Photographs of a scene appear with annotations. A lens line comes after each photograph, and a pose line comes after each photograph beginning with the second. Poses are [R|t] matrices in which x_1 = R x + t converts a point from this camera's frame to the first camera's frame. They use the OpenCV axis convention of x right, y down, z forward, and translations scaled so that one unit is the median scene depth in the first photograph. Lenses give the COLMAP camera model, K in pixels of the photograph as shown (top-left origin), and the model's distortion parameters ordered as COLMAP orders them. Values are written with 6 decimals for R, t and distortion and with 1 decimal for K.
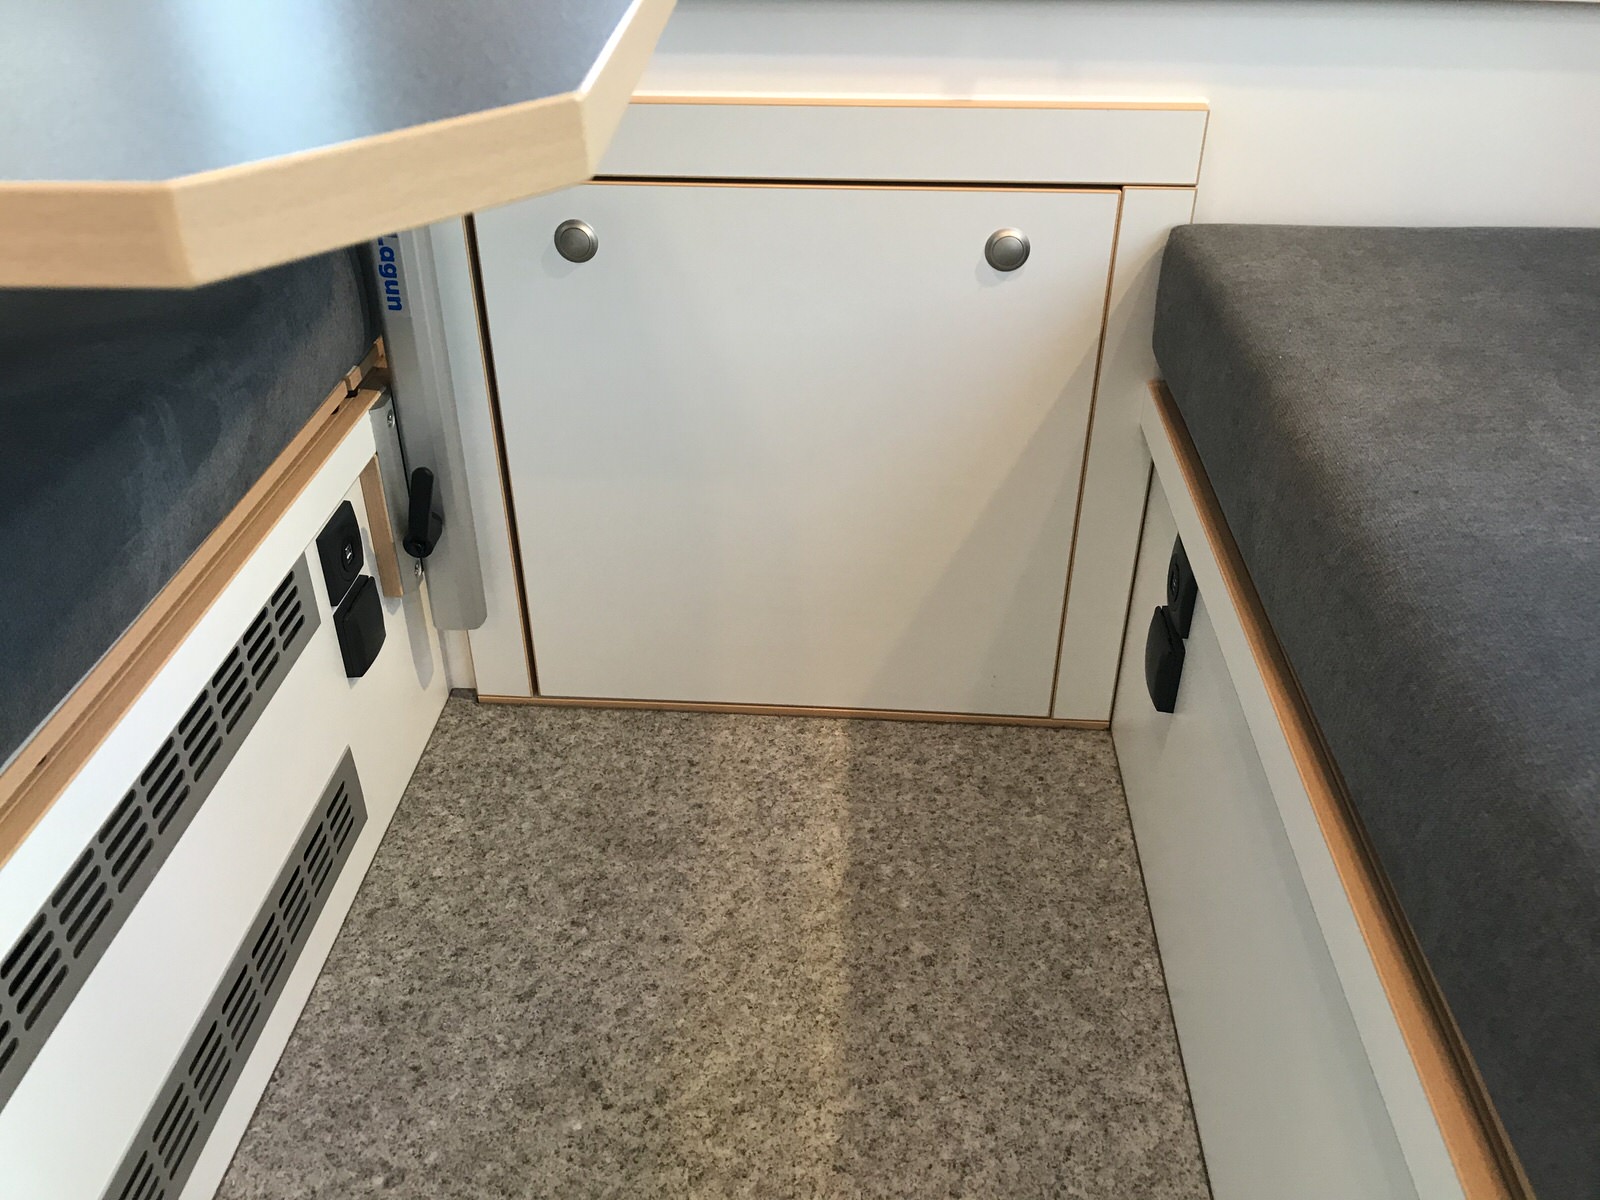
lens RADIAL K [[1300.4, 0, 802.3], [0, 1300.4, 591.2], [0, 0, 1]] dist [0.005126, -0.013649]
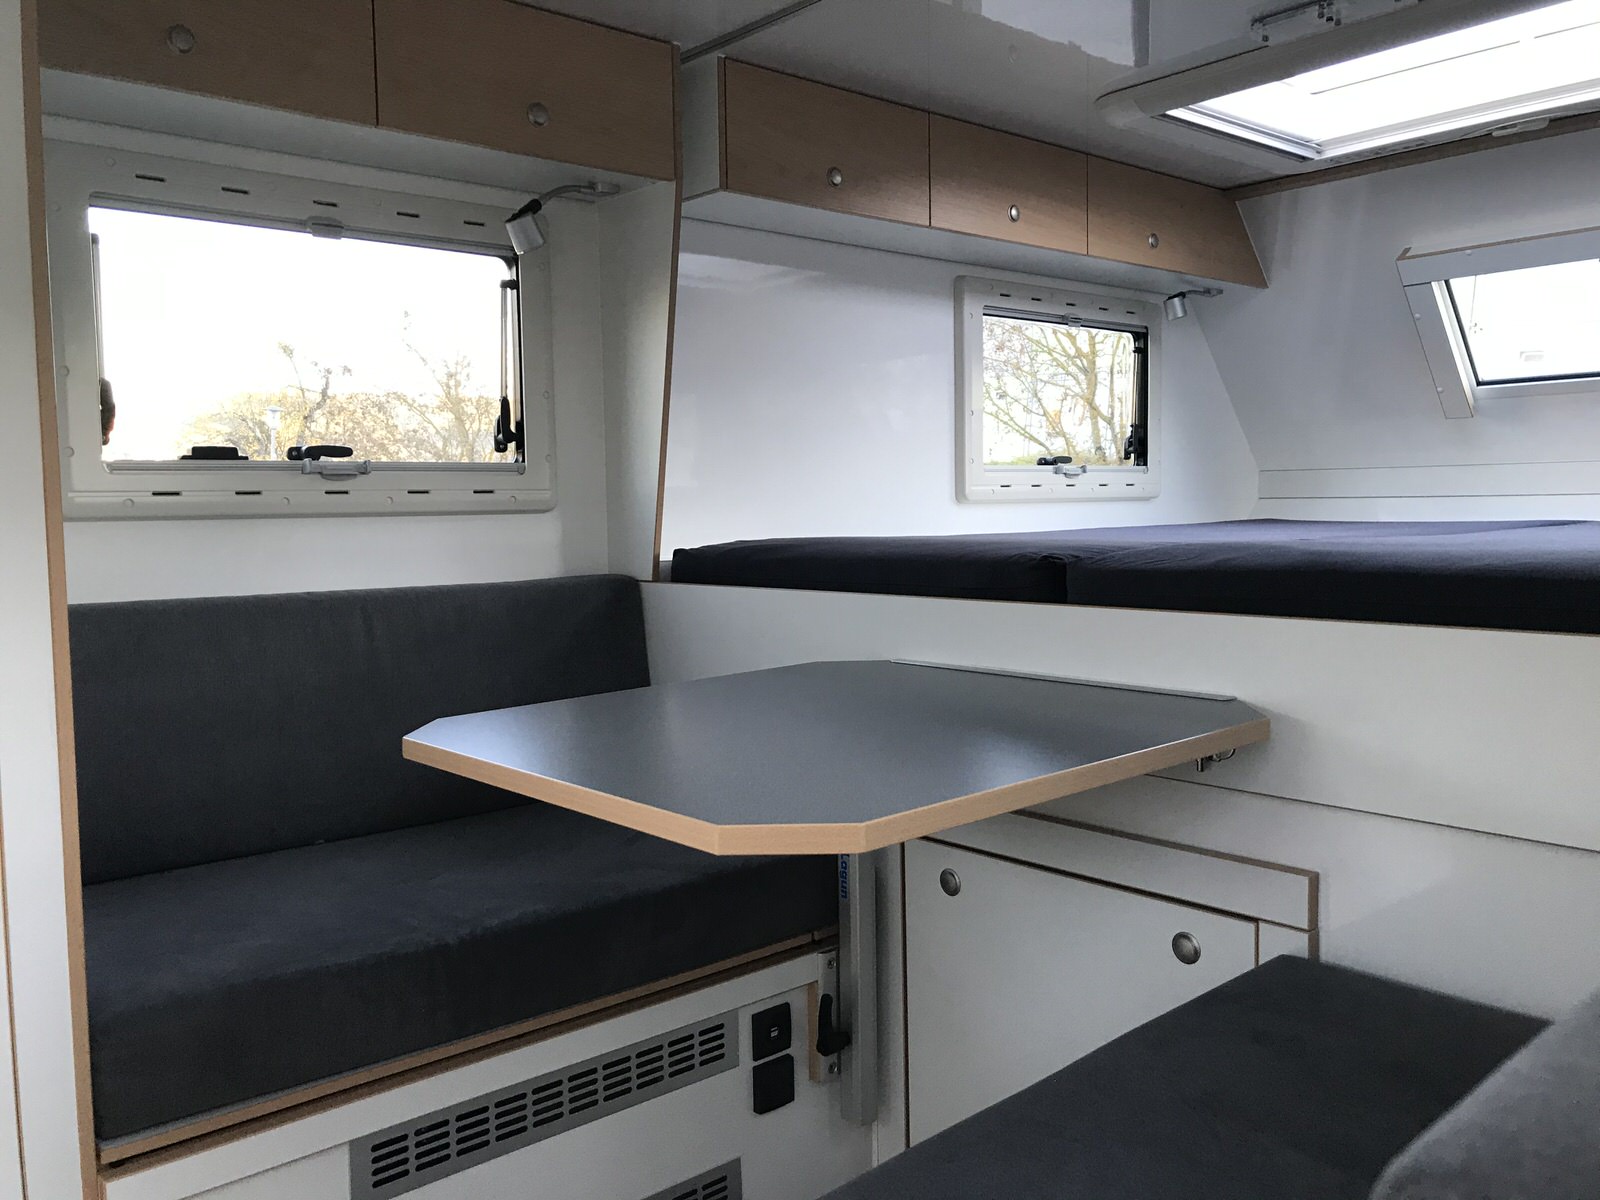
lens RADIAL K [[1300.4, 0, 796.9], [0, 1300.4, 596.5], [0, 0, 1]] dist [0.005126, -0.013649]
pose [[0.708693, 0.036363, -0.704580, 0.724244], [-0.374282, 0.865932, -0.331776, 0.025409], [0.598053, 0.498839, 0.627289, -0.260307]]
